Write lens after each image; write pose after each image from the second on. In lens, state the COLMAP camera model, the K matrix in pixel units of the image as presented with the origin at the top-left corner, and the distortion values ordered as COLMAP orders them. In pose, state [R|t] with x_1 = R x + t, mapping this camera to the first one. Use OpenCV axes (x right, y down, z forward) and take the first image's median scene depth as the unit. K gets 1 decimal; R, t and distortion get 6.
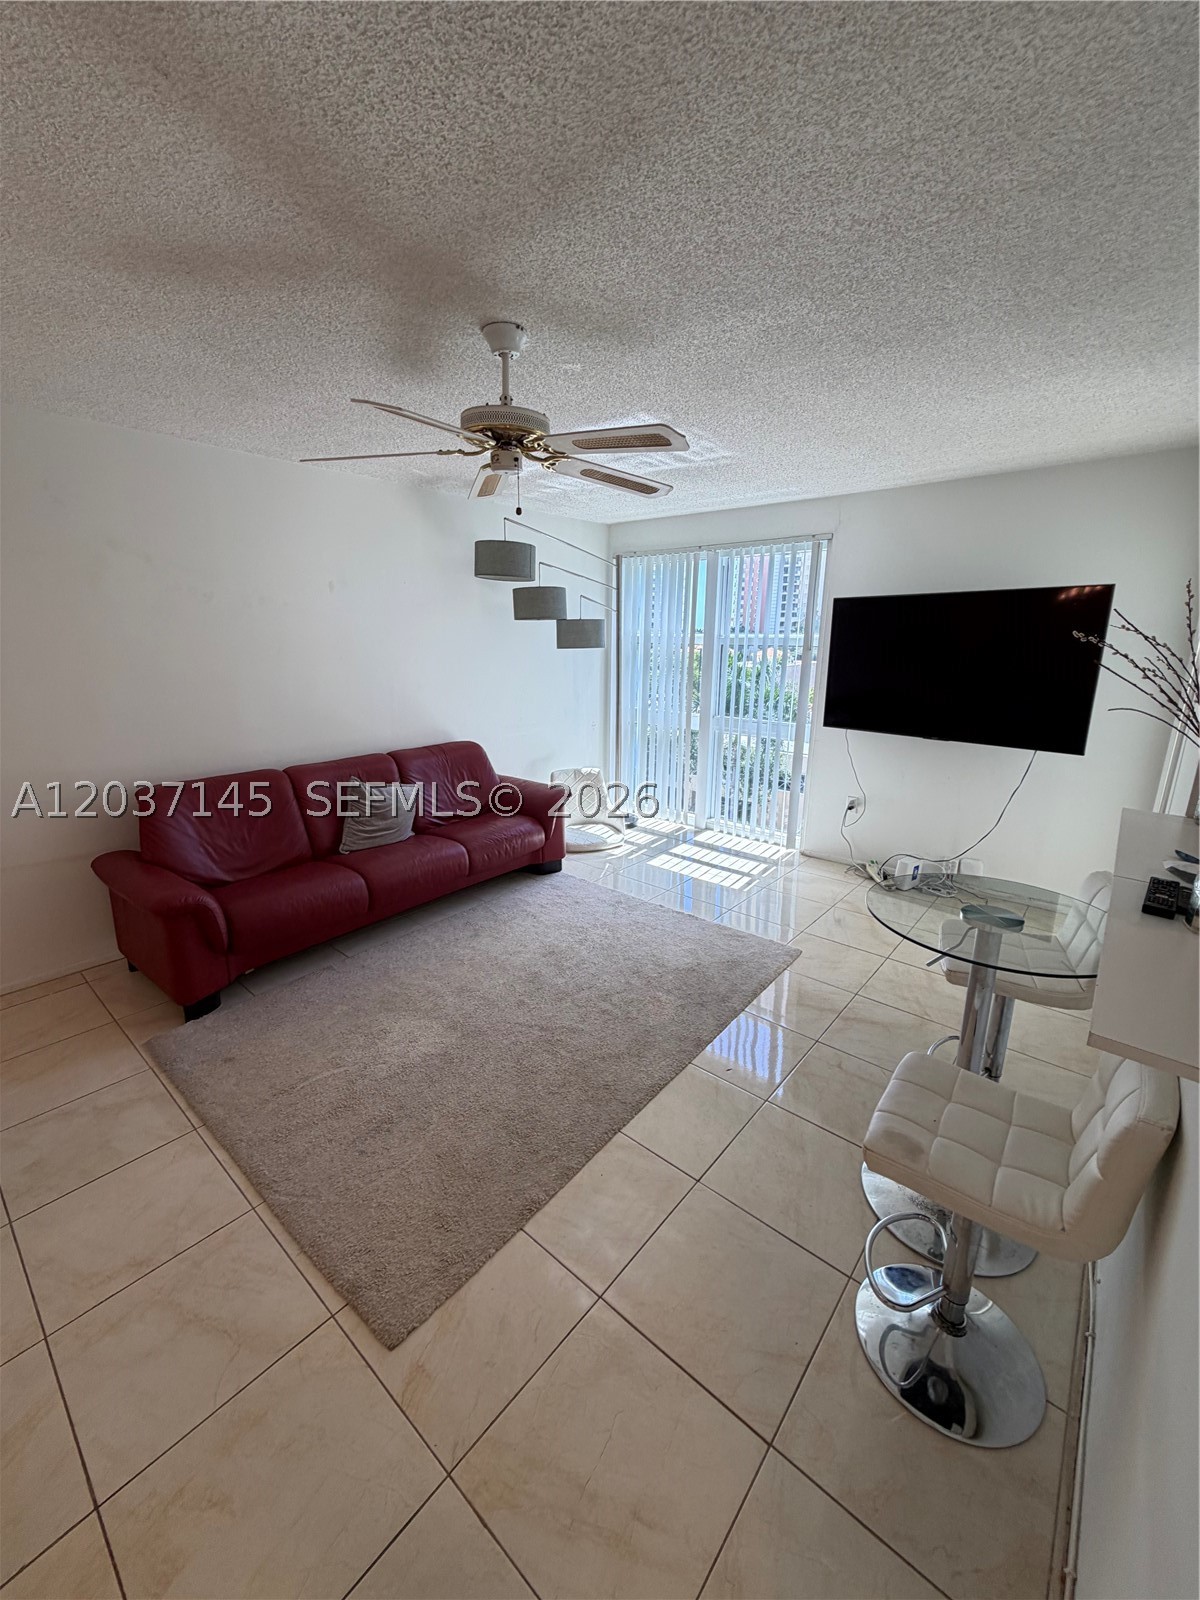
lens RADIAL K [[639.1, 0, 598.6], [0, 639.1, 797.8], [0, 0, 1]] dist [-0.000307, -0.000087]
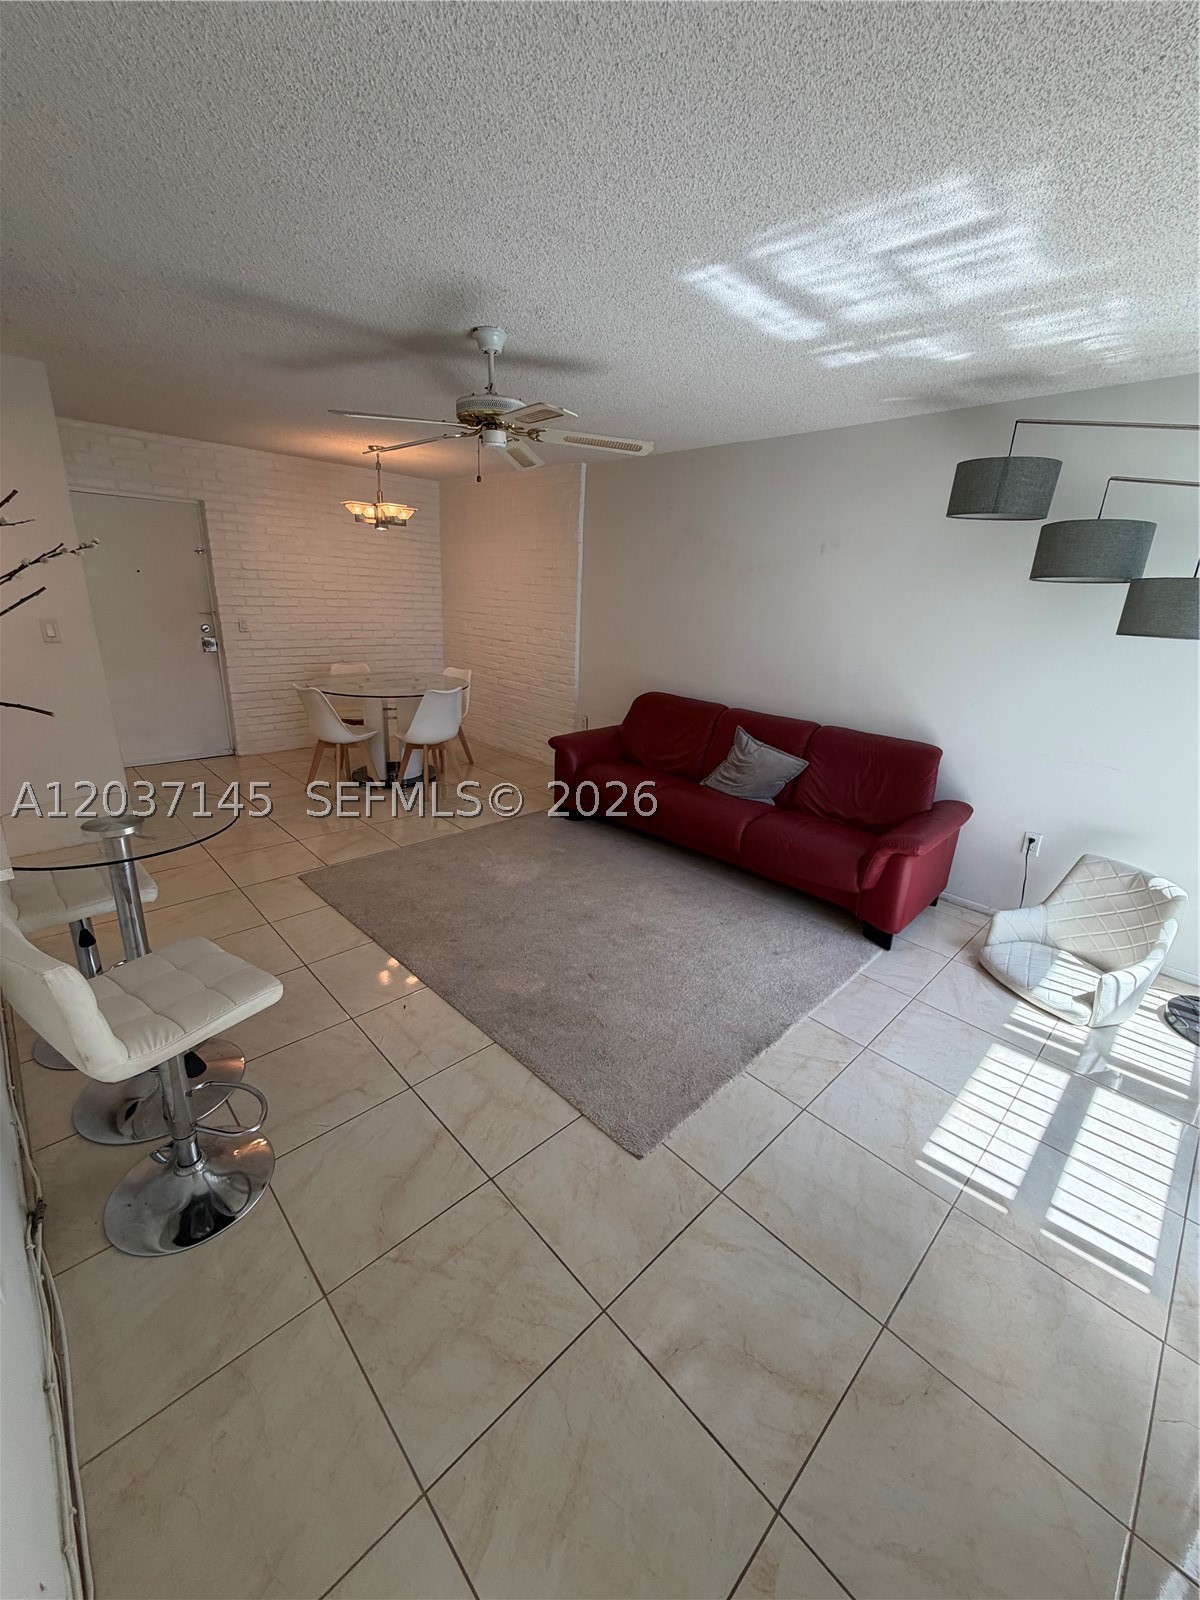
lens RADIAL K [[639.1, 0, 599.3], [0, 639.1, 795.2], [0, 0, 1]] dist [-0.000307, -0.000087]
pose [[-0.105956, 0.293988, -0.949918, 0.575148], [-0.290606, 0.904434, 0.312326, -0.159670], [0.950958, 0.309144, -0.010396, 0.664031]]
